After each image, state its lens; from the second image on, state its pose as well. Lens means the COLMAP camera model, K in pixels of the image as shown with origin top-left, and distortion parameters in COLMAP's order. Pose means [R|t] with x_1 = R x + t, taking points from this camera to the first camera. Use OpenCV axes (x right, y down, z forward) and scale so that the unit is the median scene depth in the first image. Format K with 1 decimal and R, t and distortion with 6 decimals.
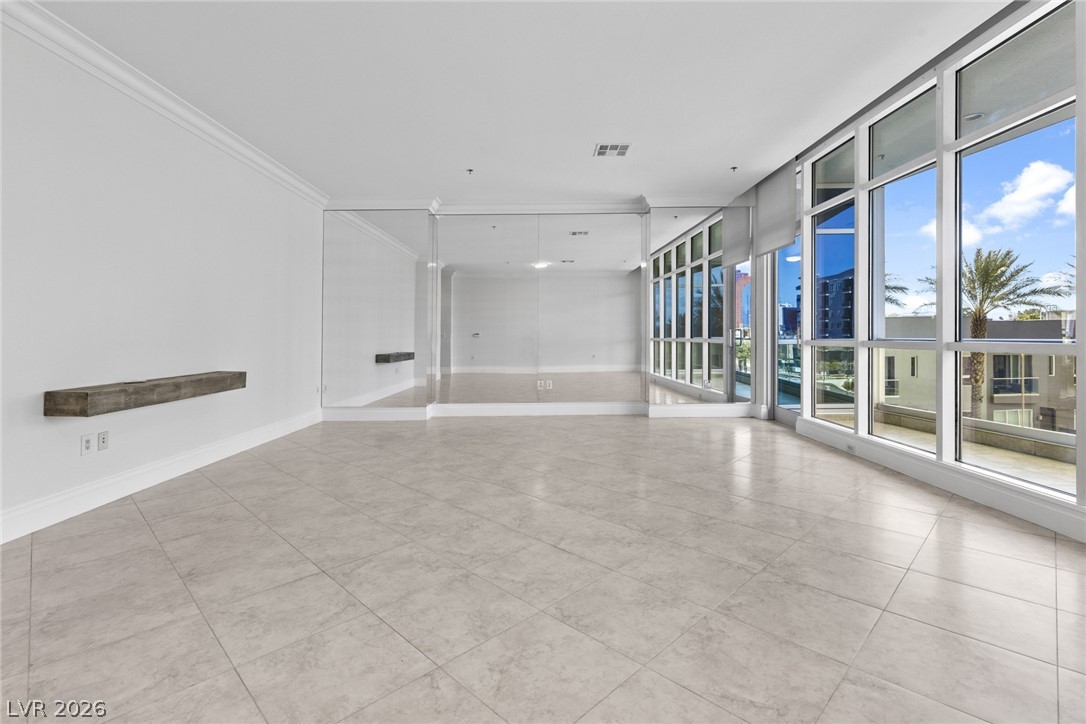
lens RADIAL K [[509.4, 0, 541.6], [0, 509.4, 330.2], [0, 0, 1]] dist [0.003989, 0.000623]
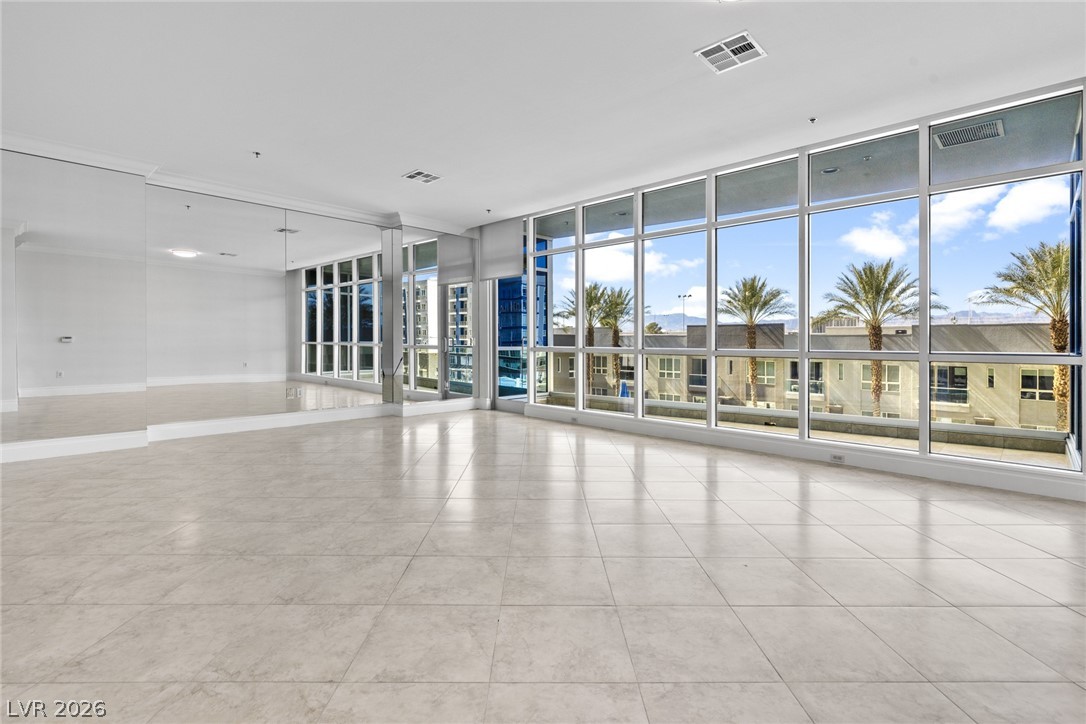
lens RADIAL K [[512.6, 0, 546.4], [0, 512.6, 343.9], [0, 0, 1]] dist [-0.002110, -0.000314]
pose [[0.691790, 0.010855, 0.722017, -0.467719], [-0.020834, 0.999771, 0.004930, 0.002243], [-0.721798, -0.018453, 0.691857, 0.017825]]
